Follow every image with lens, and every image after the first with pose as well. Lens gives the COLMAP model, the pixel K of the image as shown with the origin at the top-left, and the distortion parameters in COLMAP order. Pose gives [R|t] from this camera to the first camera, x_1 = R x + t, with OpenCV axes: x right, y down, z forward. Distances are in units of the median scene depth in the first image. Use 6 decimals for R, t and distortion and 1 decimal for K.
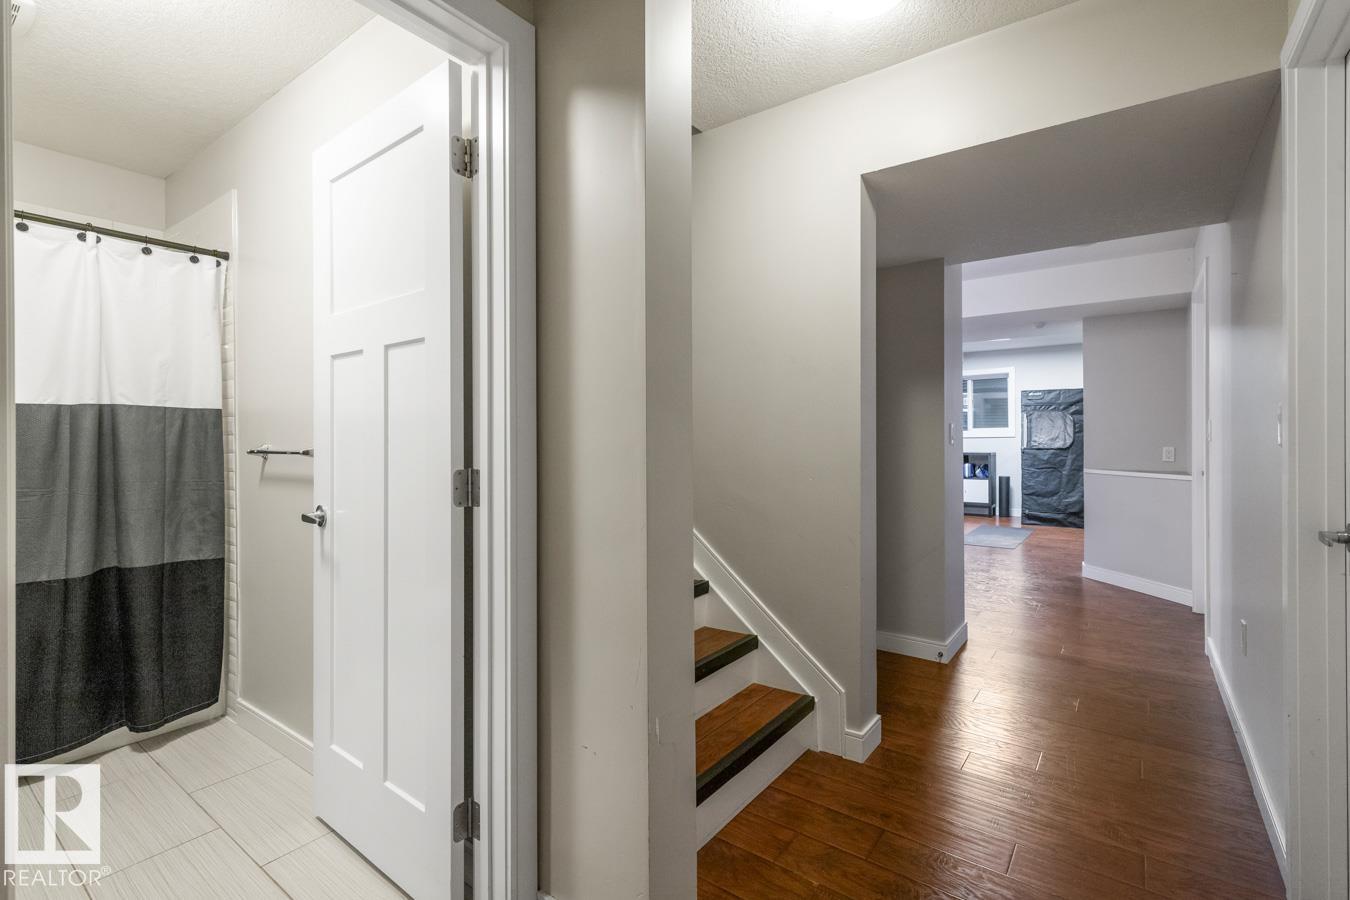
lens RADIAL K [[624.2, 0, 678.3], [0, 624.2, 443.0], [0, 0, 1]] dist [0.011760, -0.002366]
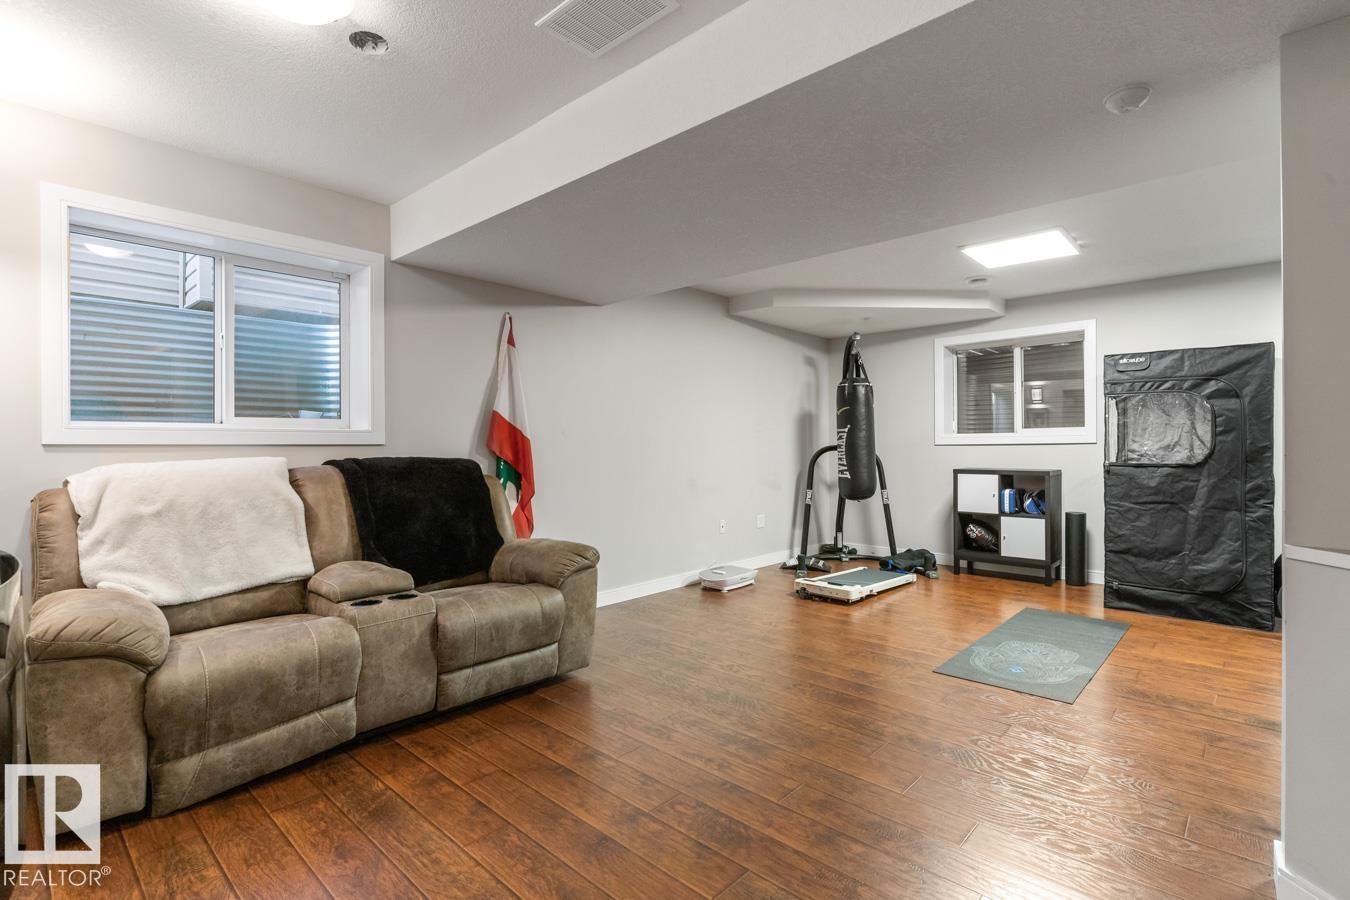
lens RADIAL K [[652.8, 0, 671.1], [0, 652.8, 449.2], [0, 0, 1]] dist [0.005615, -0.000162]
pose [[0.994189, 0.003851, -0.107577, 0.239875], [-0.004024, 0.999991, -0.001393, -0.001843], [0.107571, 0.001817, 0.994196, 0.404690]]
